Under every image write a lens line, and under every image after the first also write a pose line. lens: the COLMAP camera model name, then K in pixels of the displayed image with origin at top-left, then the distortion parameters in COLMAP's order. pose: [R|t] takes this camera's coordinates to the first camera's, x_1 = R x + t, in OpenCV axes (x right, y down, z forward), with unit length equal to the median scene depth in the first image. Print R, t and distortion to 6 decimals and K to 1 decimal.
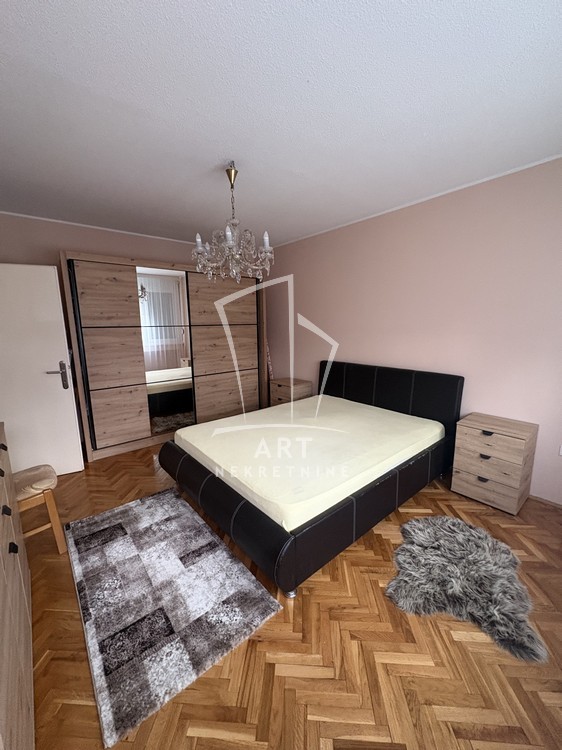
lens RADIAL K [[299.5, 0, 276.2], [0, 299.5, 376.7], [0, 0, 1]] dist [0.002618, 0.000432]
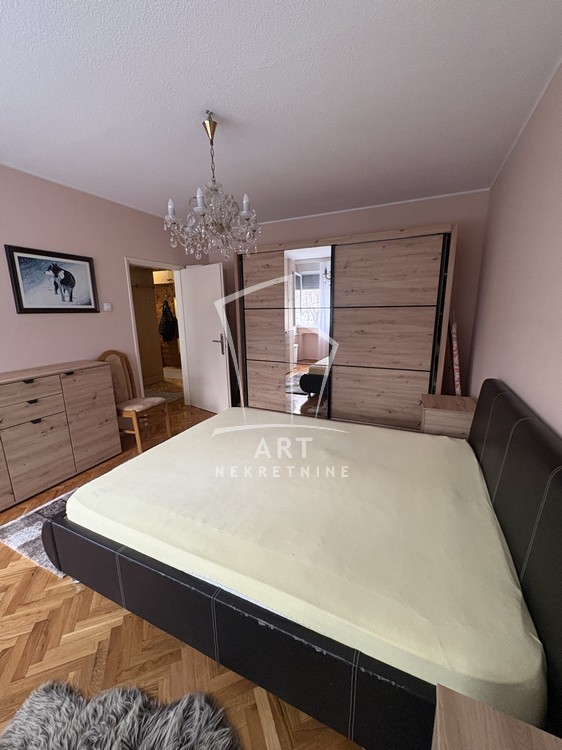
lens RADIAL K [[299.5, 0, 279.2], [0, 299.5, 373.4], [0, 0, 1]] dist [0.002618, 0.000432]
pose [[0.424133, 0.203876, -0.882352, 0.542561], [-0.149514, 0.976723, 0.153812, -0.107203], [0.893172, 0.066687, 0.444743, 0.548847]]
